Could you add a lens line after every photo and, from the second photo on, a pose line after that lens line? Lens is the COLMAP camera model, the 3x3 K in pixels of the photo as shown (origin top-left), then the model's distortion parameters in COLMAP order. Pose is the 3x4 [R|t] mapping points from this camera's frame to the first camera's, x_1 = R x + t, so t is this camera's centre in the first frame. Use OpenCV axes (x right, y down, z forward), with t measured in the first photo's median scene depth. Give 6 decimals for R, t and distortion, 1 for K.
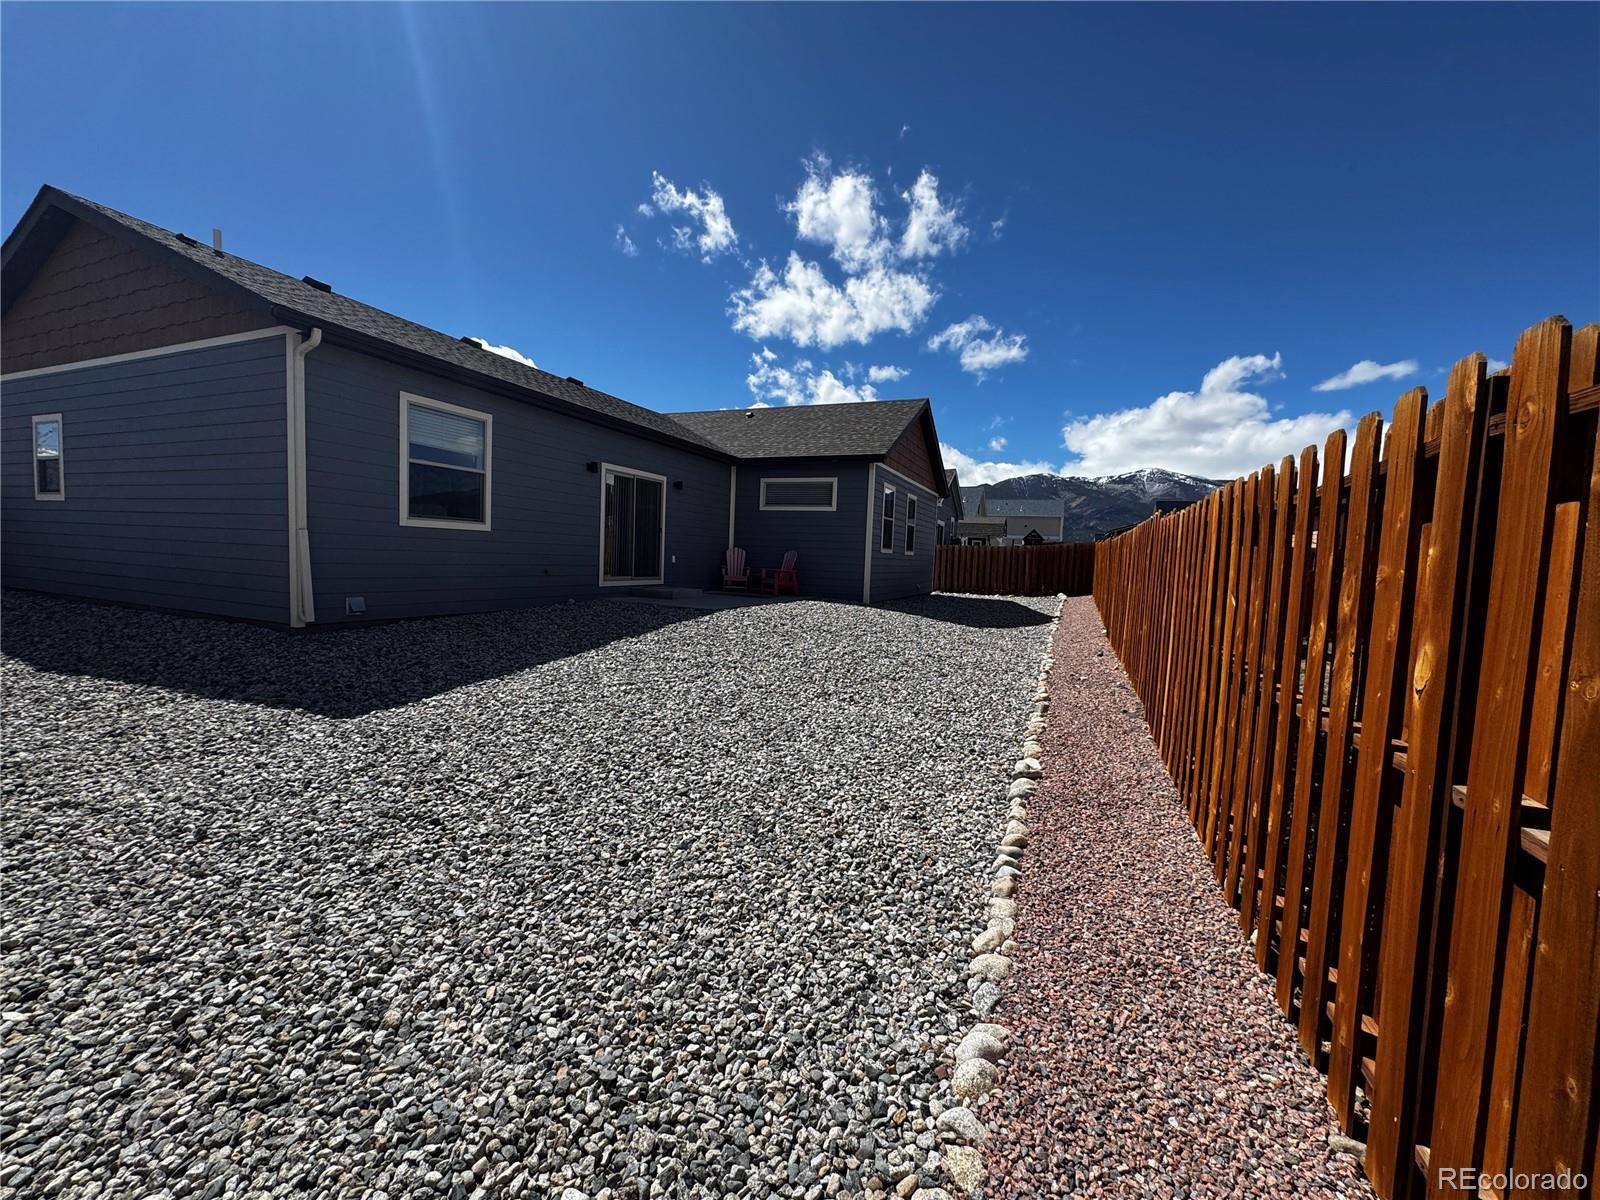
lens RADIAL K [[632.7, 0, 804.7], [0, 632.7, 599.0], [0, 0, 1]] dist [-0.002758, 0.000112]
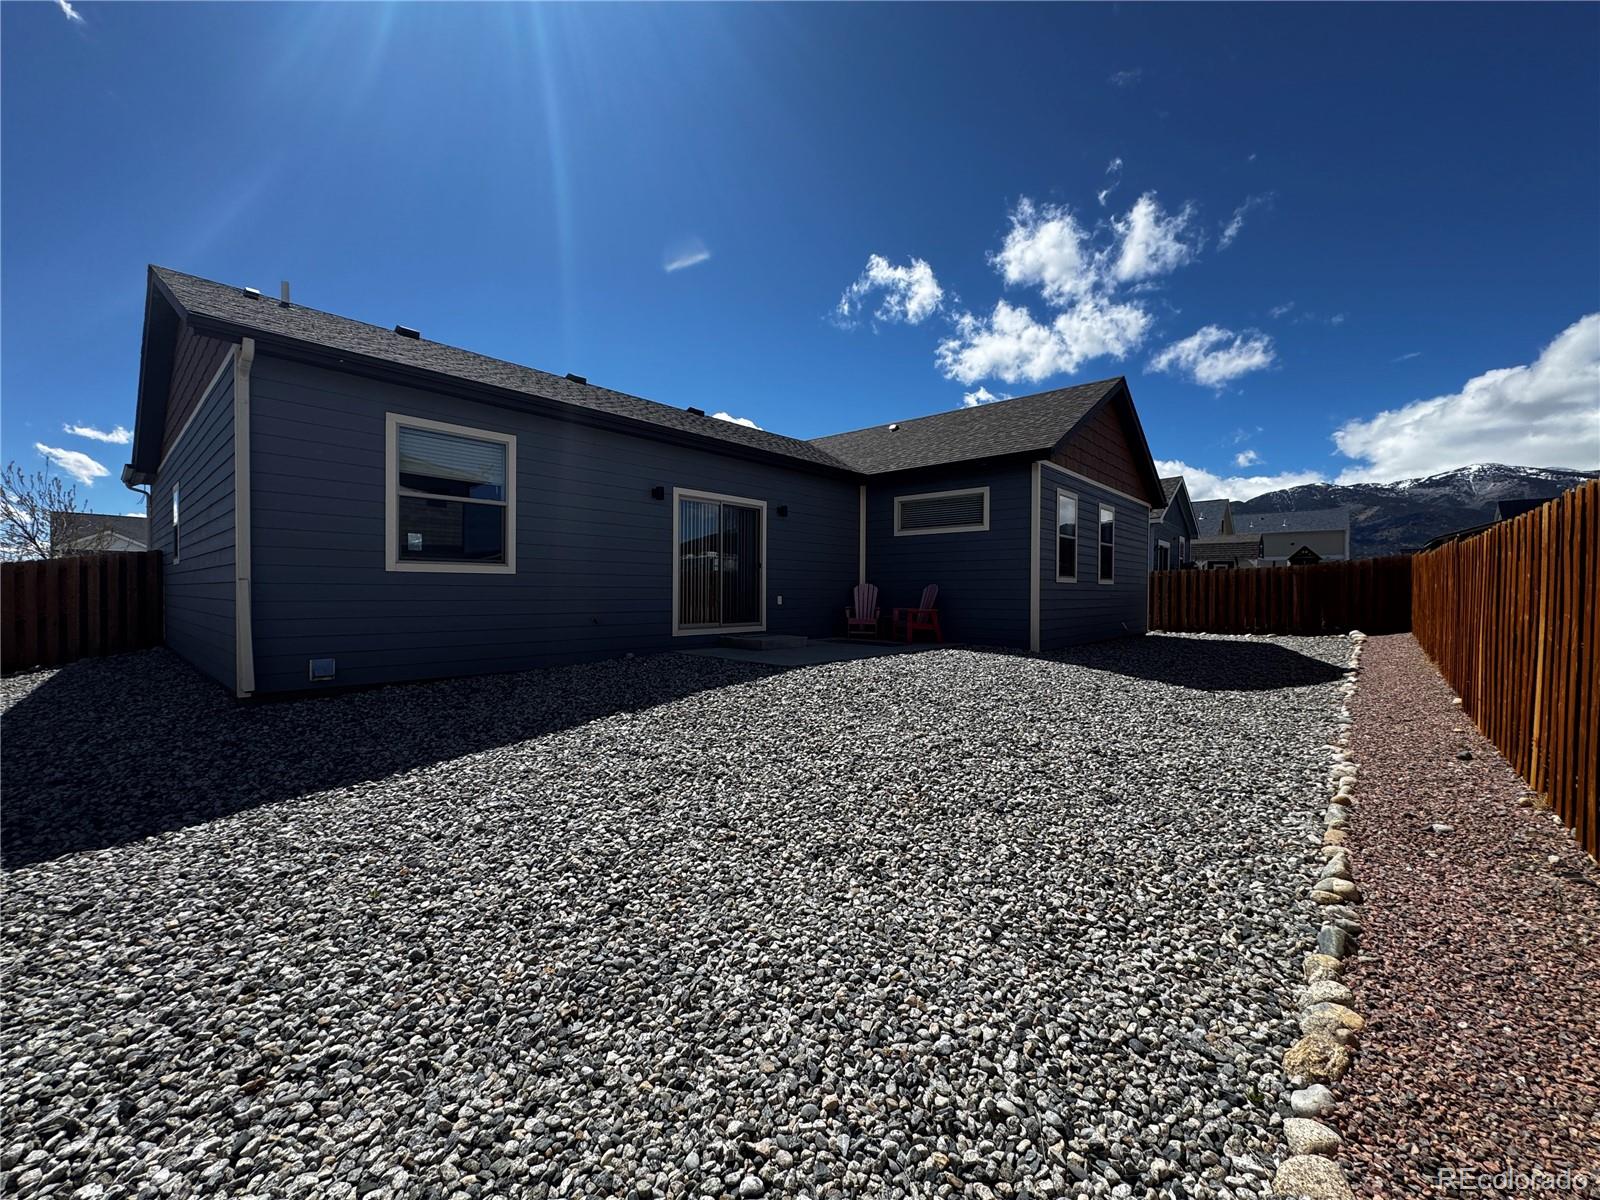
lens RADIAL K [[632.7, 0, 804.7], [0, 632.7, 599.0], [0, 0, 1]] dist [-0.002758, 0.000112]
pose [[0.946692, -0.033577, -0.320385, 0.088666], [0.013368, 0.997791, -0.065070, -0.010690], [0.321863, 0.057319, 0.945050, 0.234242]]
